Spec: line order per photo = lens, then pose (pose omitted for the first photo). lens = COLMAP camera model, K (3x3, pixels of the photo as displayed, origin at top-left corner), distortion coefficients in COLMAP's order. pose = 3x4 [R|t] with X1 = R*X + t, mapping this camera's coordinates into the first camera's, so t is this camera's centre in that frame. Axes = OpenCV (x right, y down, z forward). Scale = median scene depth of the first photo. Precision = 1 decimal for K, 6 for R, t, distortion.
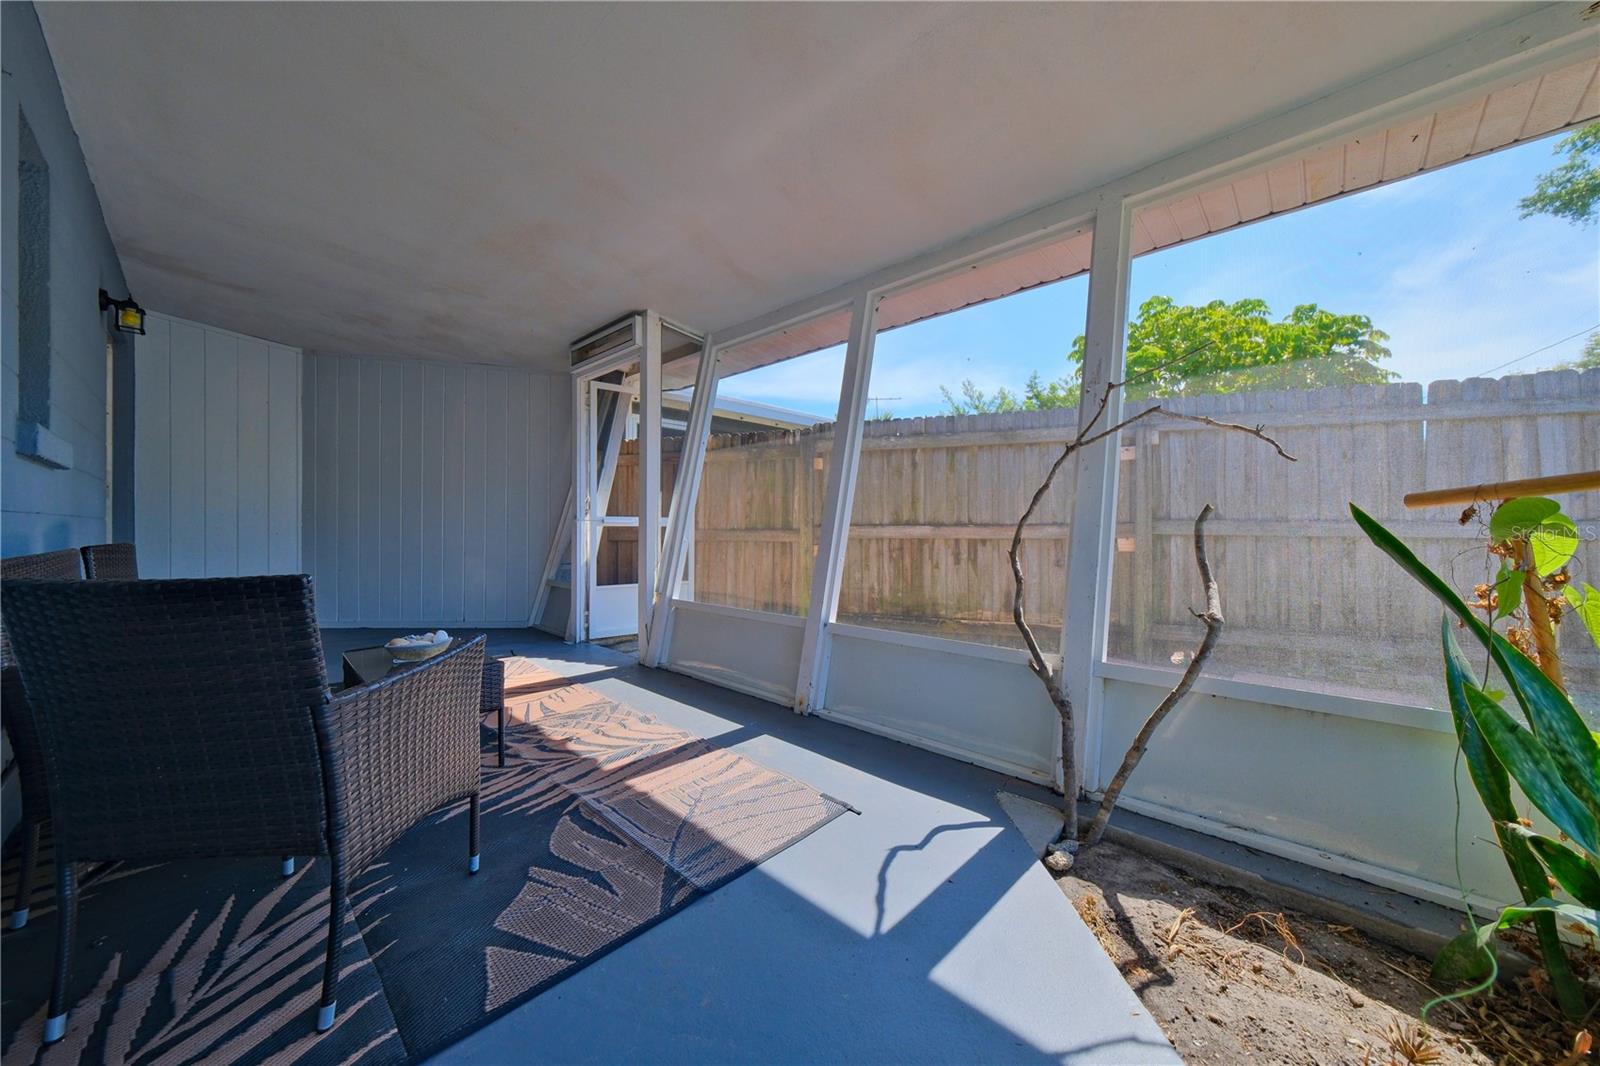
lens RADIAL K [[565.7, 0, 804.1], [0, 565.7, 528.6], [0, 0, 1]] dist [-0.006227, 0.005225]
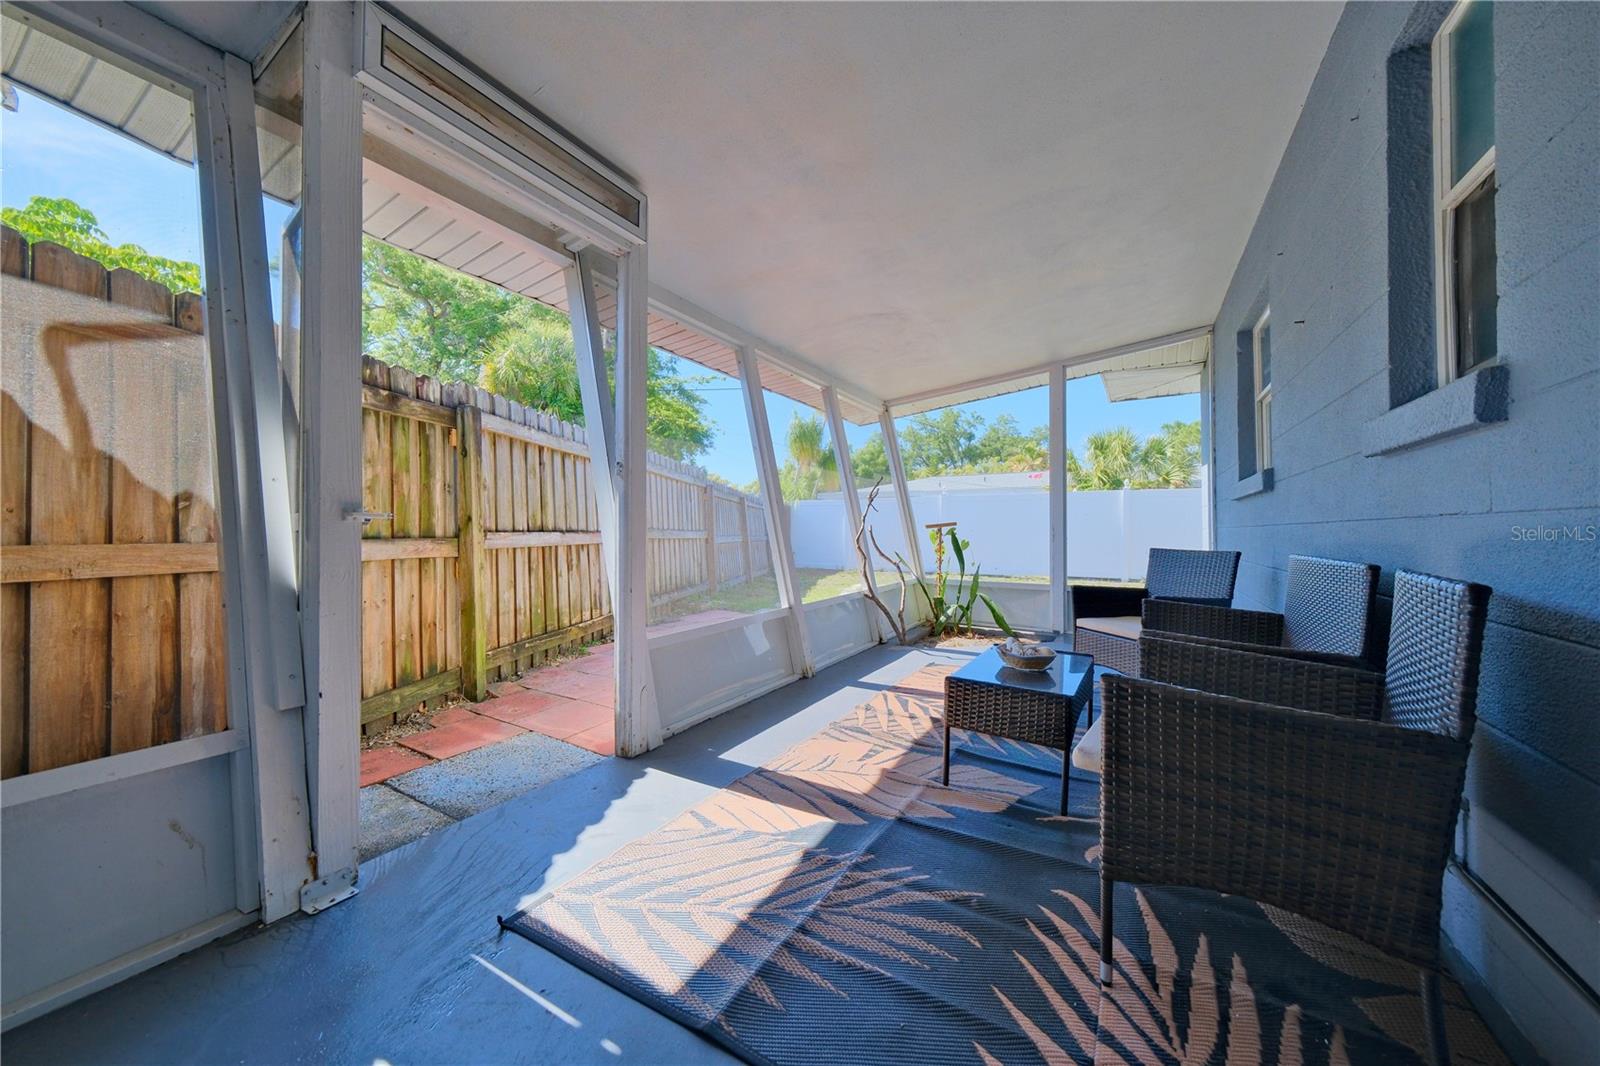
lens RADIAL K [[565.7, 0, 804.1], [0, 565.7, 528.6], [0, 0, 1]] dist [-0.006227, 0.005225]
pose [[-0.250509, 0.005394, 0.968099, -0.805391], [0.002227, 0.999985, -0.004996, -0.005252], [-0.968112, 0.000904, -0.250517, 0.844275]]
